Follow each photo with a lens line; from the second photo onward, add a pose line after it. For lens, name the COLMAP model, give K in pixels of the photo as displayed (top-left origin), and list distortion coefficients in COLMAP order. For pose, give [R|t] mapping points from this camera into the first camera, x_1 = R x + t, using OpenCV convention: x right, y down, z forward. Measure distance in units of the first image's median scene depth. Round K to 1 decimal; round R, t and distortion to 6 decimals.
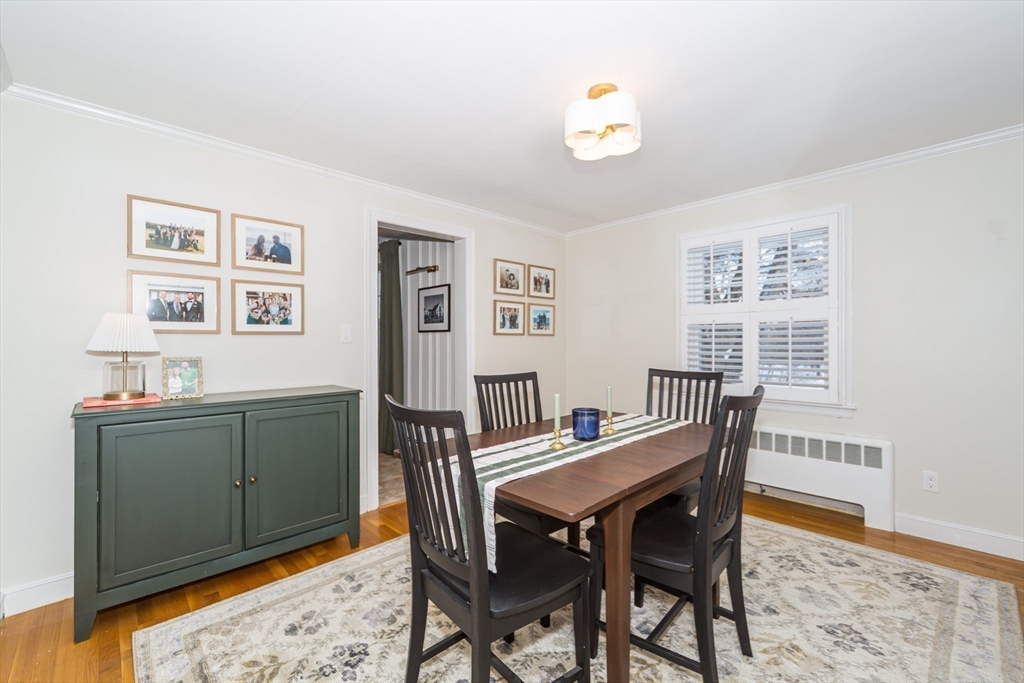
lens RADIAL K [[427.5, 0, 512.0], [0, 427.5, 341.5], [0, 0, 1]] dist [0.002071, -0.000073]
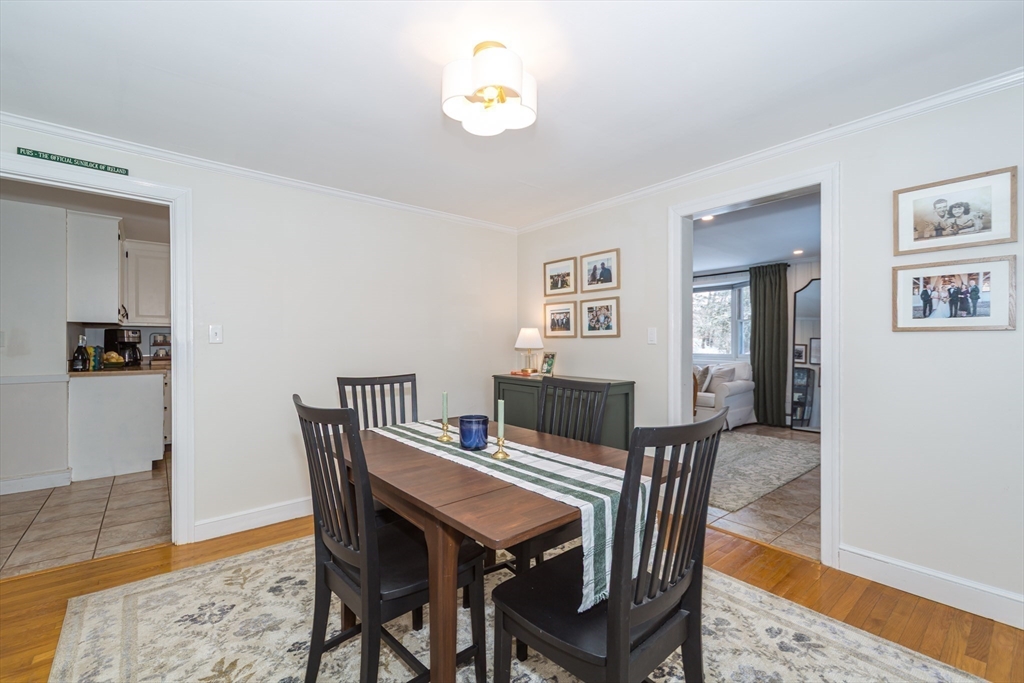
lens RADIAL K [[427.5, 0, 512.0], [0, 427.5, 341.5], [0, 0, 1]] dist [0.002071, -0.000073]
pose [[-0.052986, 0.012029, -0.998523, 0.808519], [0.015231, 0.999821, 0.011237, -0.023395], [0.998479, -0.014613, -0.053160, 0.807480]]
